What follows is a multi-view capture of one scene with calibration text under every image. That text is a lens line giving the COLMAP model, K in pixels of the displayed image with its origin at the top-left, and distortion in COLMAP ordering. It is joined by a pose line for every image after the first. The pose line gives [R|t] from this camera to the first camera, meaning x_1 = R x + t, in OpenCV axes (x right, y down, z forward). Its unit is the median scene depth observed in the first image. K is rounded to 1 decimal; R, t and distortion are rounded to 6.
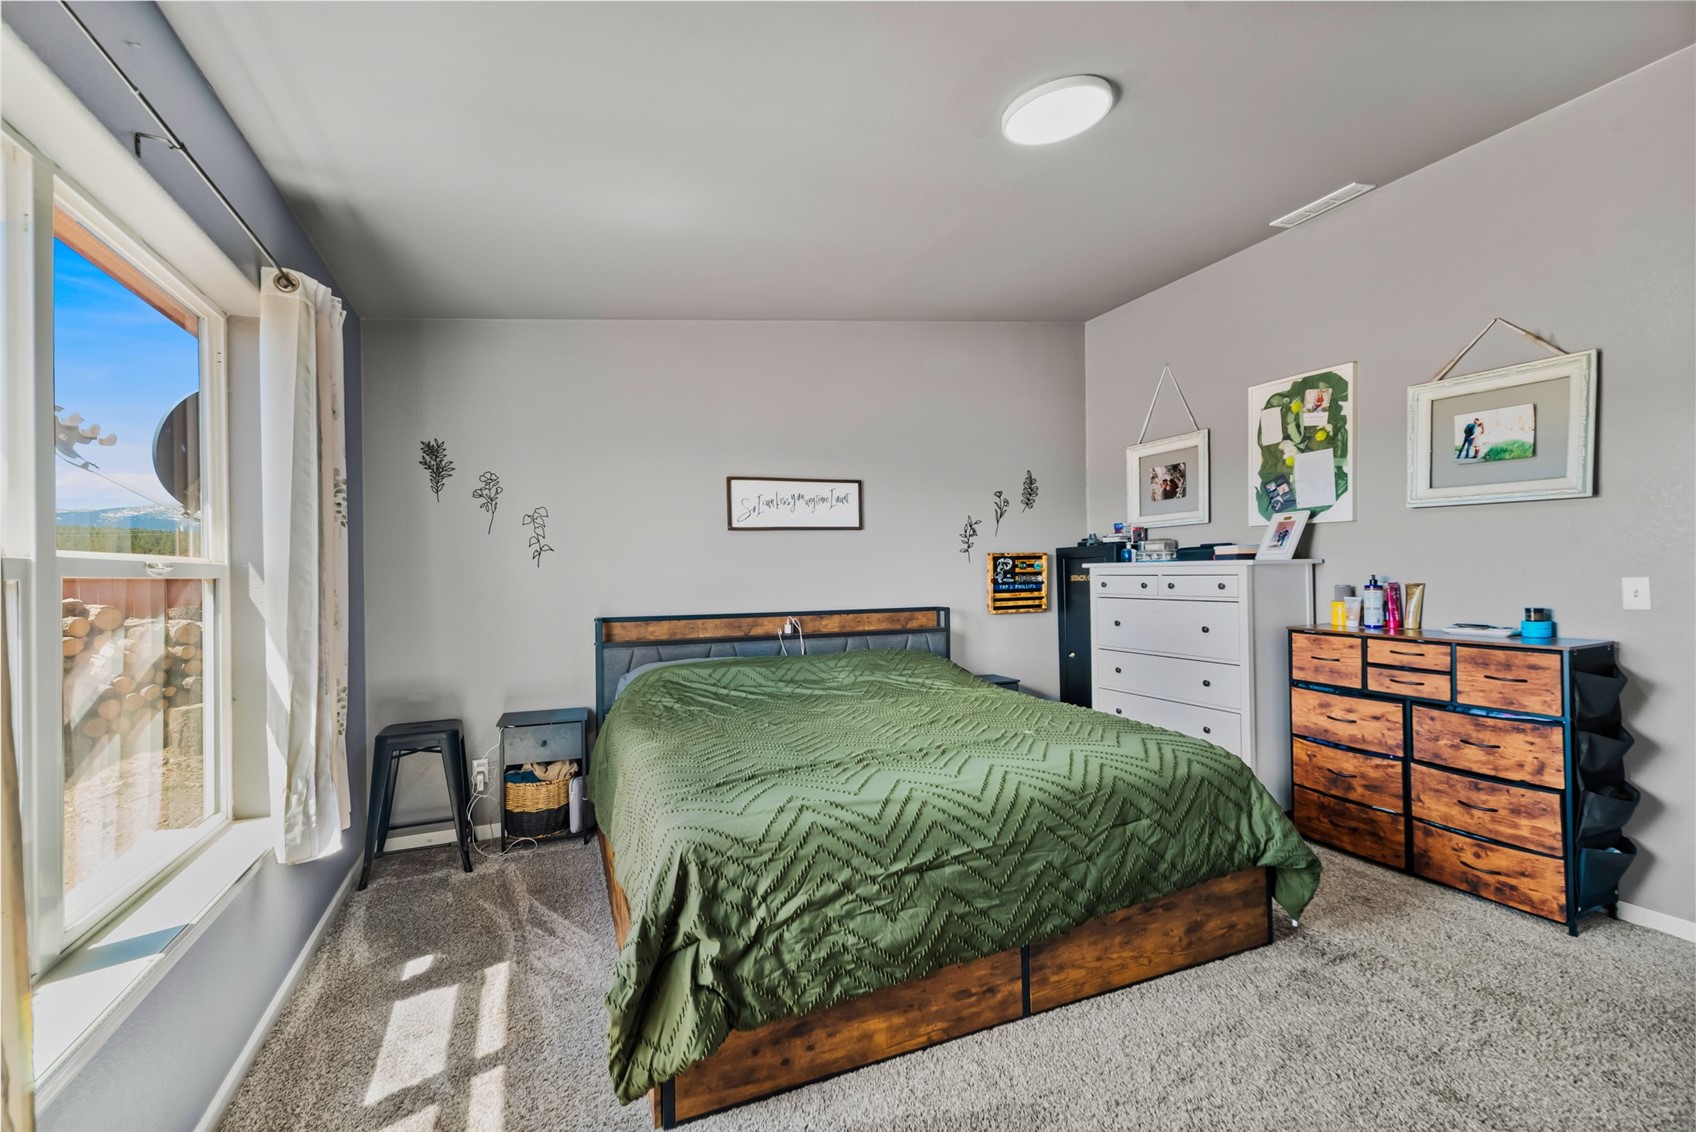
lens RADIAL K [[730.2, 0, 852.2], [0, 730.2, 569.1], [0, 0, 1]] dist [0.007212, 0.000799]
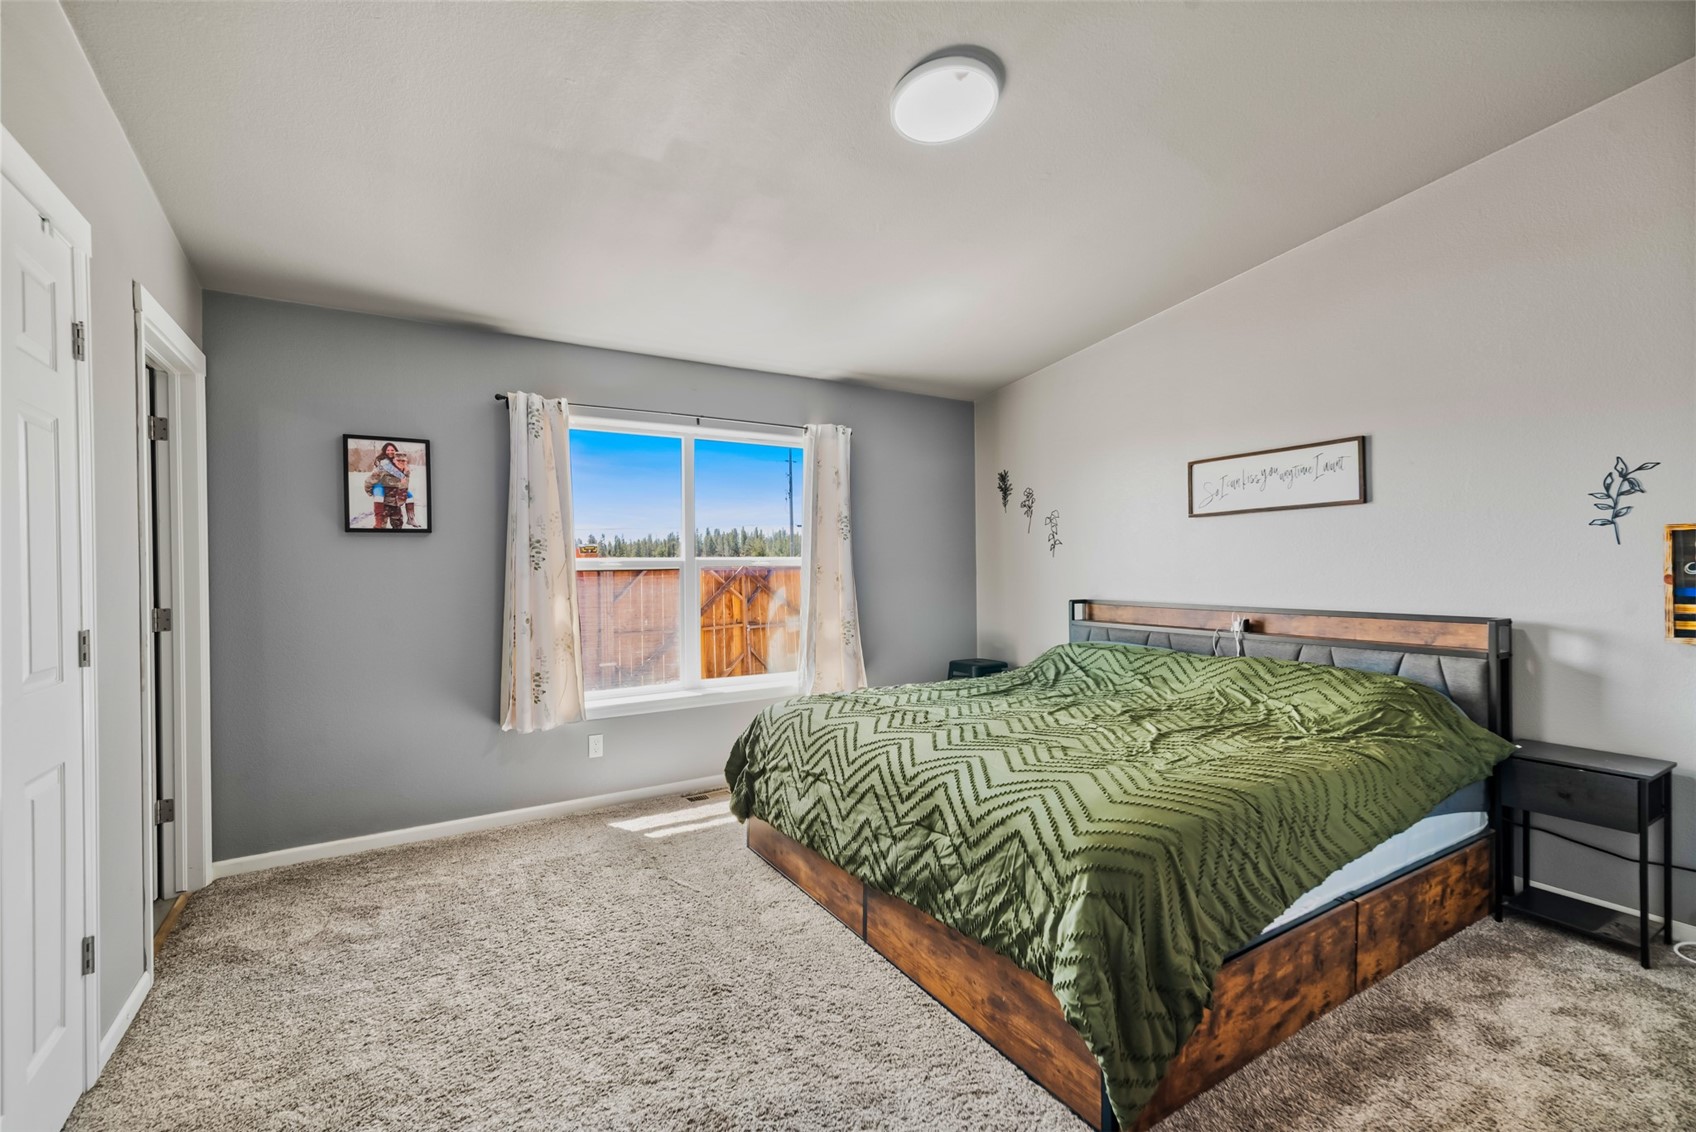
lens RADIAL K [[736.6, 0, 850.5], [0, 736.6, 567.8], [0, 0, 1]] dist [0.008644, 0.000481]
pose [[0.135580, 0.014694, -0.990657, 0.856054], [0.013937, 0.999763, 0.016736, -0.011383], [0.990668, -0.016076, 0.135343, 0.496279]]
